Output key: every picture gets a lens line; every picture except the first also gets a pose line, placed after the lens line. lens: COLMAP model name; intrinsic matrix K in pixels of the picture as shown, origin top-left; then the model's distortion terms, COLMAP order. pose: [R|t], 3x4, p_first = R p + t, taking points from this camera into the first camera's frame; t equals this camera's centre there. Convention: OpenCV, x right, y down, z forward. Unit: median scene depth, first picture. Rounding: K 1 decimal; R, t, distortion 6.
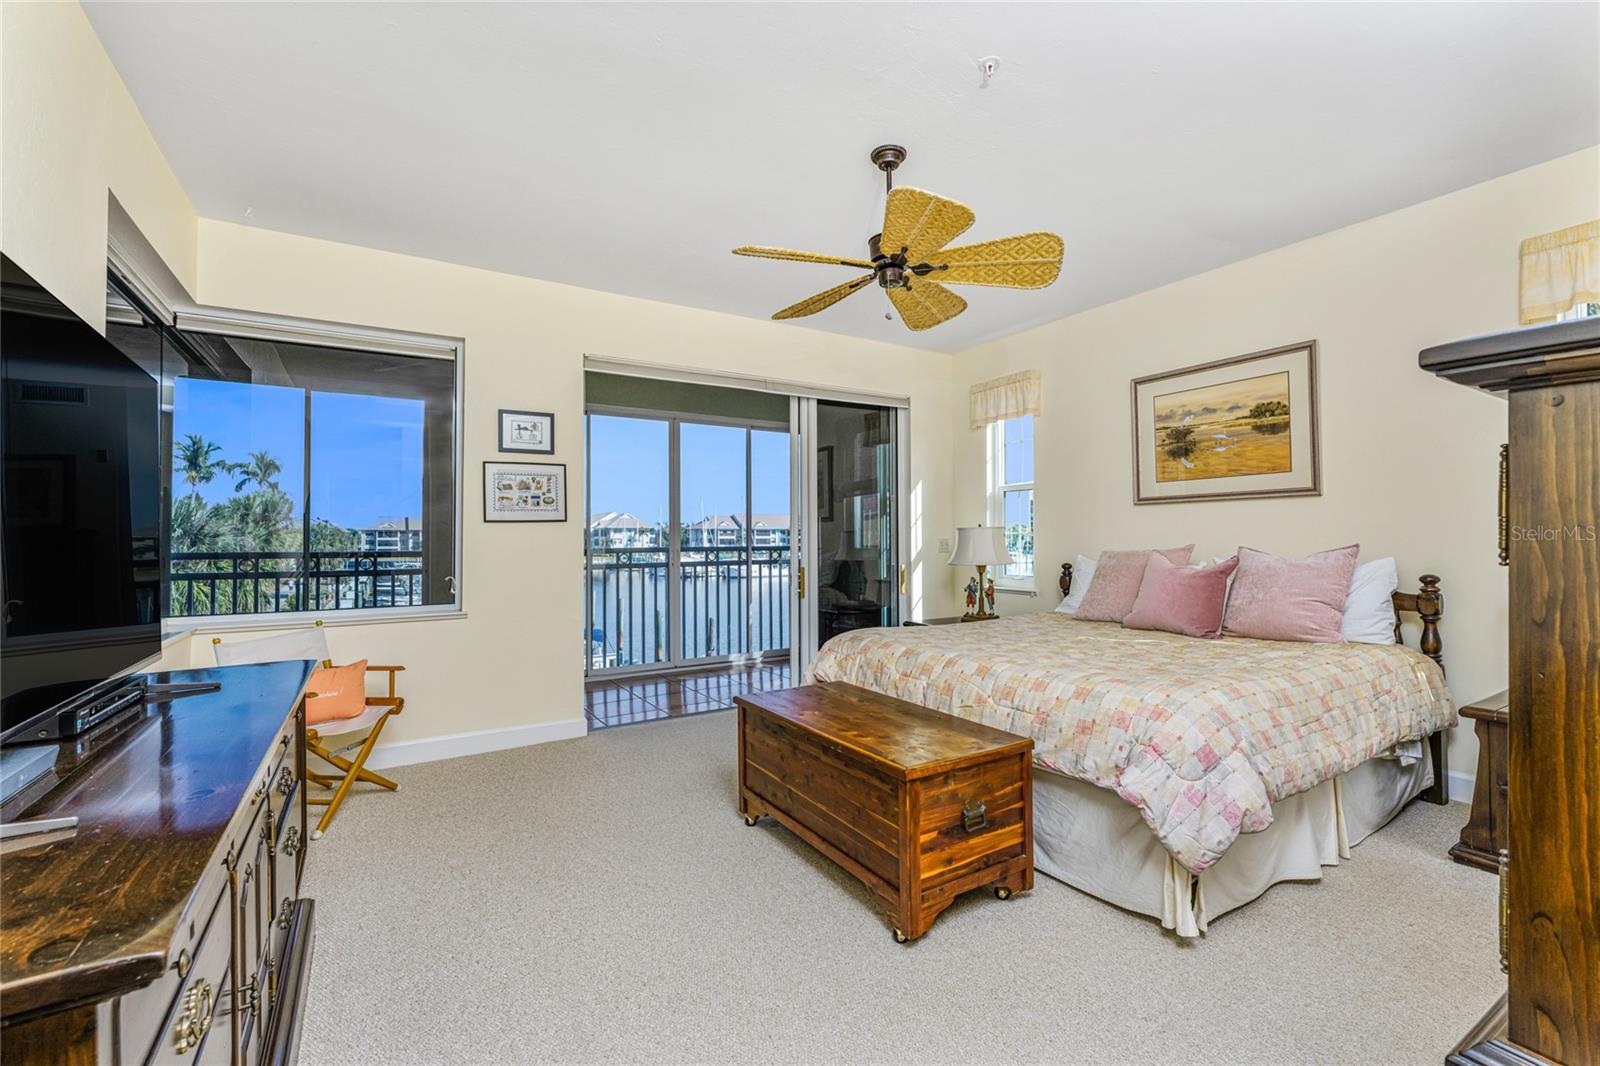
lens RADIAL K [[674.5, 0, 793.7], [0, 674.5, 534.2], [0, 0, 1]] dist [0.003196, 0.000200]
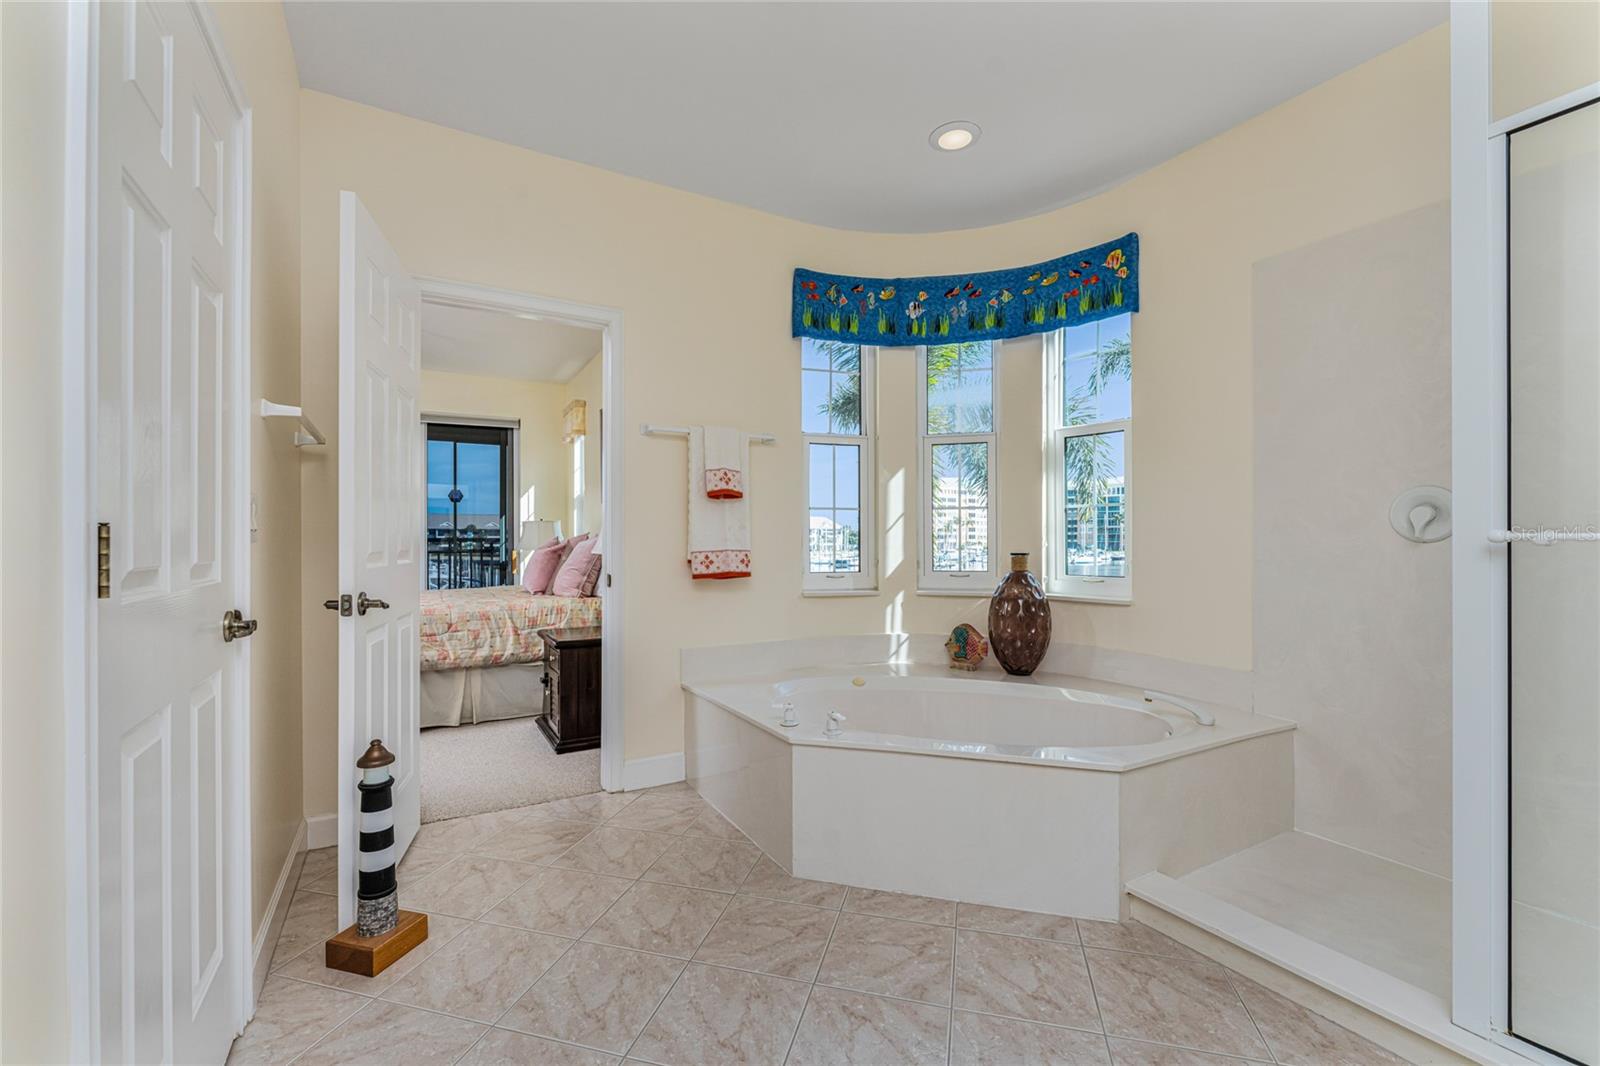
lens RADIAL K [[674.5, 0, 793.7], [0, 674.5, 534.2], [0, 0, 1]] dist [0.003196, 0.000200]
pose [[0.999368, 0.003479, -0.035367, 0.728500], [-0.003477, 0.999994, 0.000116, 0.010947], [0.035367, 0.000007, 0.999374, -0.251148]]
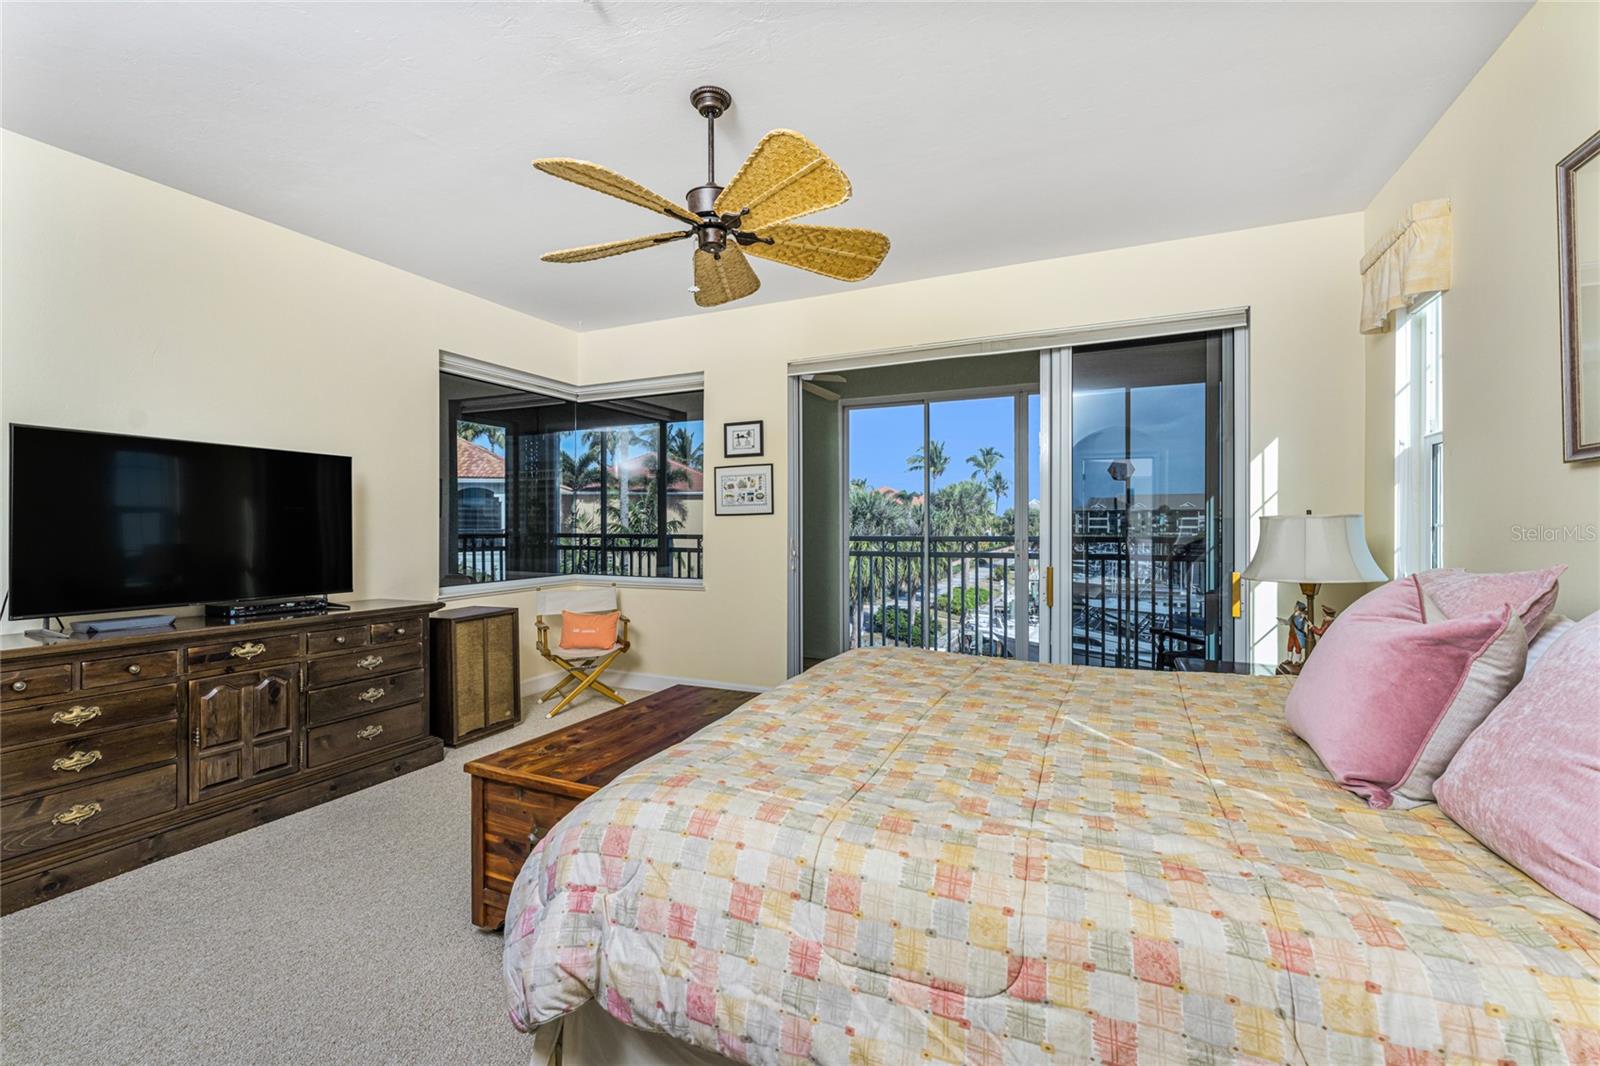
lens RADIAL K [[674.5, 0, 793.7], [0, 674.5, 534.2], [0, 0, 1]] dist [0.003196, 0.000200]
pose [[0.555108, 0.019774, -0.831543, 0.458968], [0.005017, 0.999620, 0.027120, -0.011555], [0.831763, -0.019227, 0.554797, 0.294044]]
